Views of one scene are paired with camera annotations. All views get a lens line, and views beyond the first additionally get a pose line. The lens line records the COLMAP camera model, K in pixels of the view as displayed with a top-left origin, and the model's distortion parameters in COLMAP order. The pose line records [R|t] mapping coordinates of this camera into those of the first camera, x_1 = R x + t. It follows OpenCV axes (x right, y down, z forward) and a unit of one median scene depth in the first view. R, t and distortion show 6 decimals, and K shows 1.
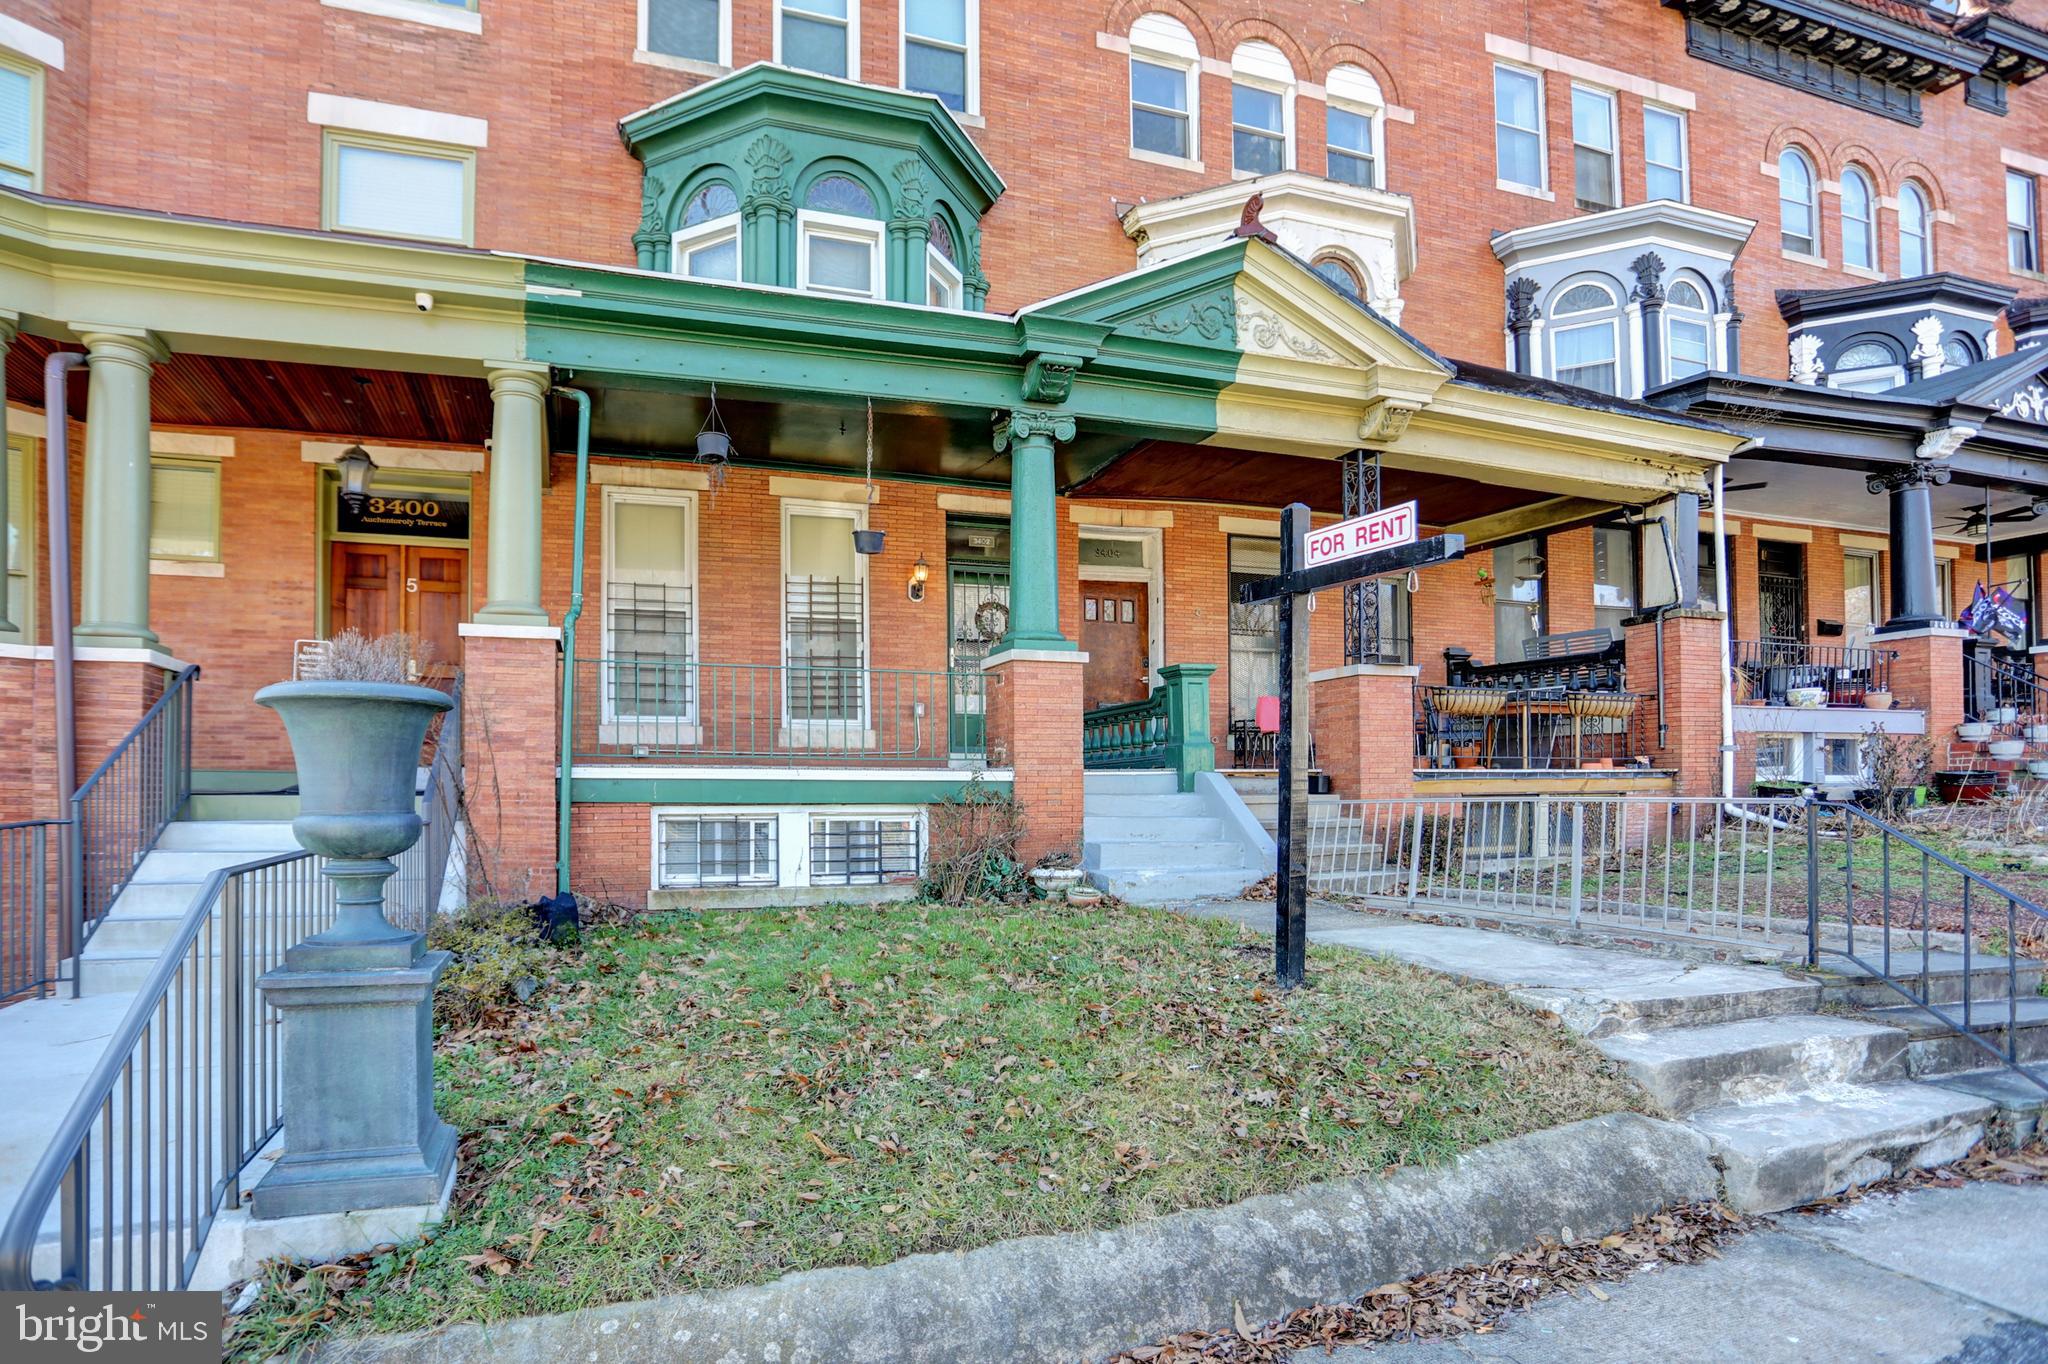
lens RADIAL K [[1041.7, 0, 907.0], [0, 1041.7, 785.8], [0, 0, 1]] dist [-0.068215, 0.026380]
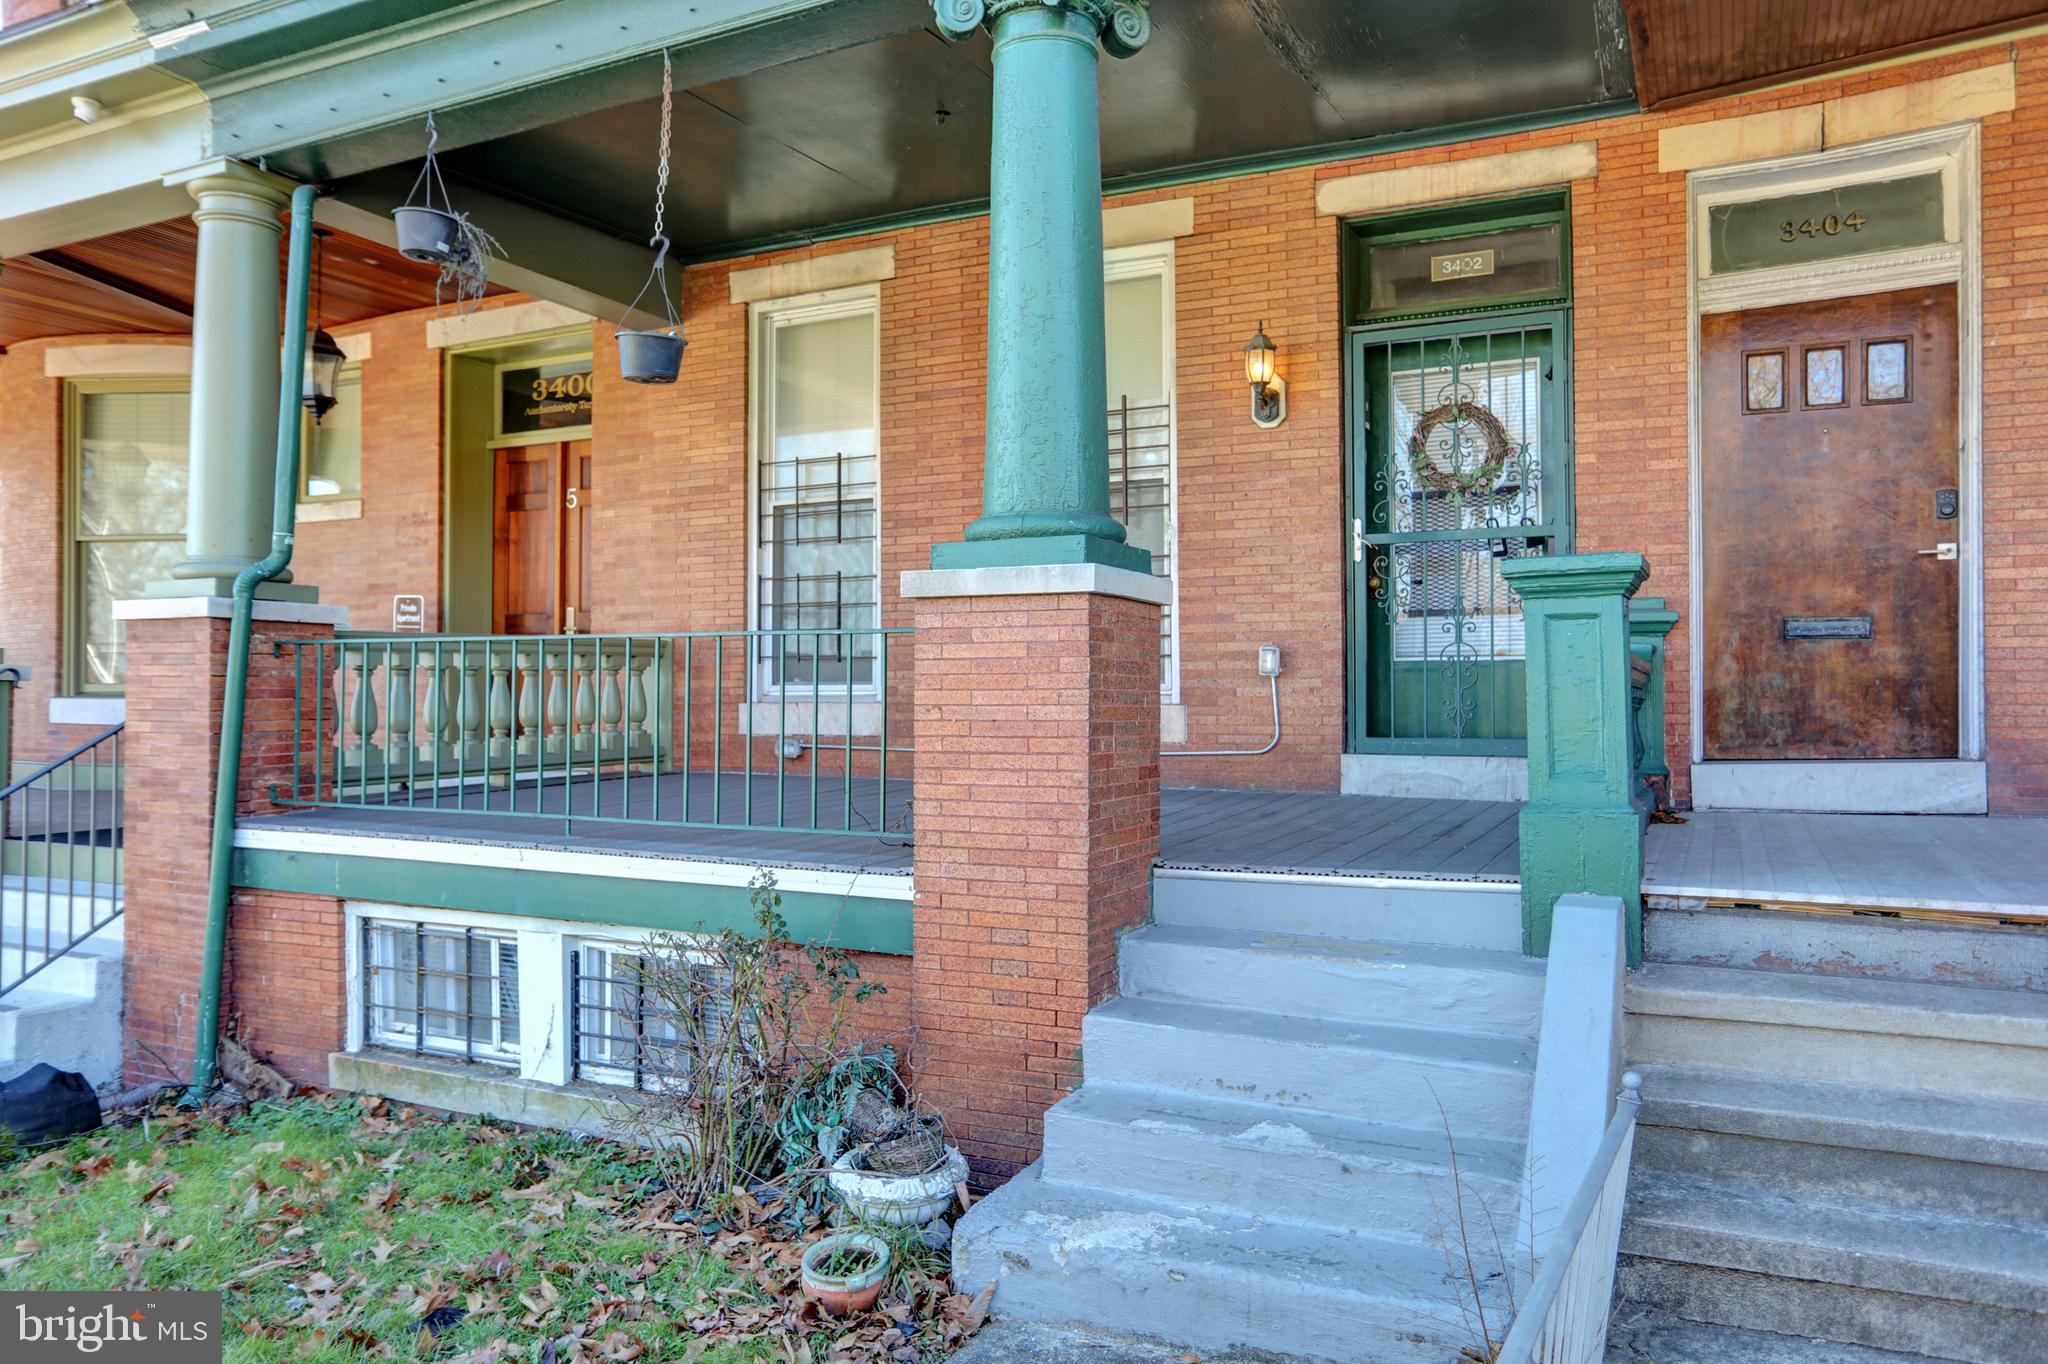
lens RADIAL K [[1456.4, 0, 1024.0], [0, 1456.4, 682.0], [0, 0, 1]] dist [-0.043977, 0.047319]
pose [[0.732367, -0.004536, -0.680895, 0.417058], [0.006352, 0.999980, 0.000170, -0.072547], [0.680880, -0.004450, 0.732381, 0.507775]]
